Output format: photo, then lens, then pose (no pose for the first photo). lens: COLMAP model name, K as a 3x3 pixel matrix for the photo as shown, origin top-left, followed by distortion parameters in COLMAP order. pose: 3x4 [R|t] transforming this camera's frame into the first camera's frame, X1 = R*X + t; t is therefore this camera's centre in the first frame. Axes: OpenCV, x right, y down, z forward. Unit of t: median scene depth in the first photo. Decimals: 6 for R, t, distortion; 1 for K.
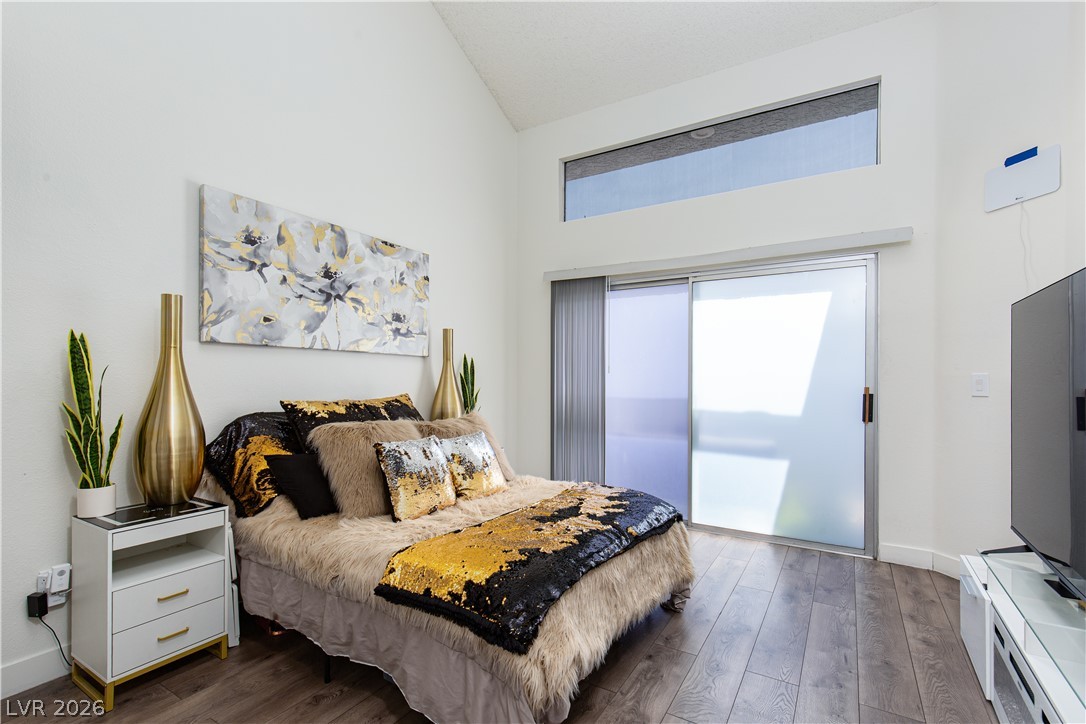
lens RADIAL K [[492.4, 0, 543.1], [0, 492.4, 373.1], [0, 0, 1]] dist [0.010185, -0.001510]
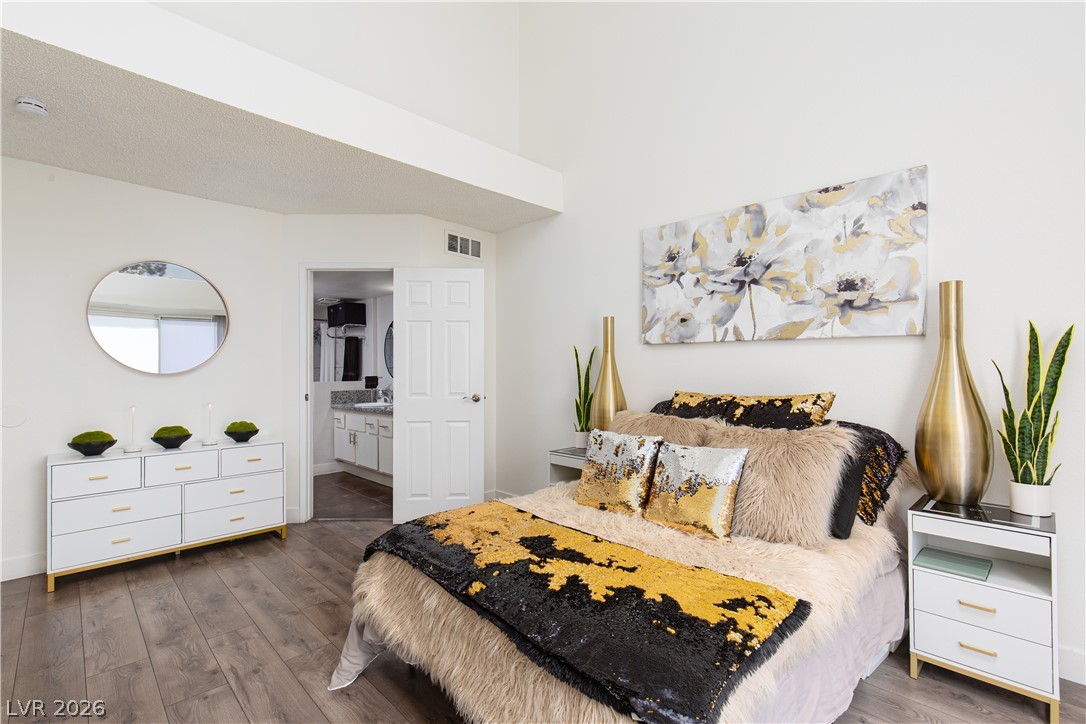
lens RADIAL K [[492.4, 0, 544.6], [0, 492.4, 362.1], [0, 0, 1]] dist [0.010185, -0.001510]
pose [[-0.244613, -0.021637, -0.969379, 0.576456], [0.006655, 0.999690, -0.023992, 0.013470], [0.969598, -0.012320, -0.244393, 0.873334]]
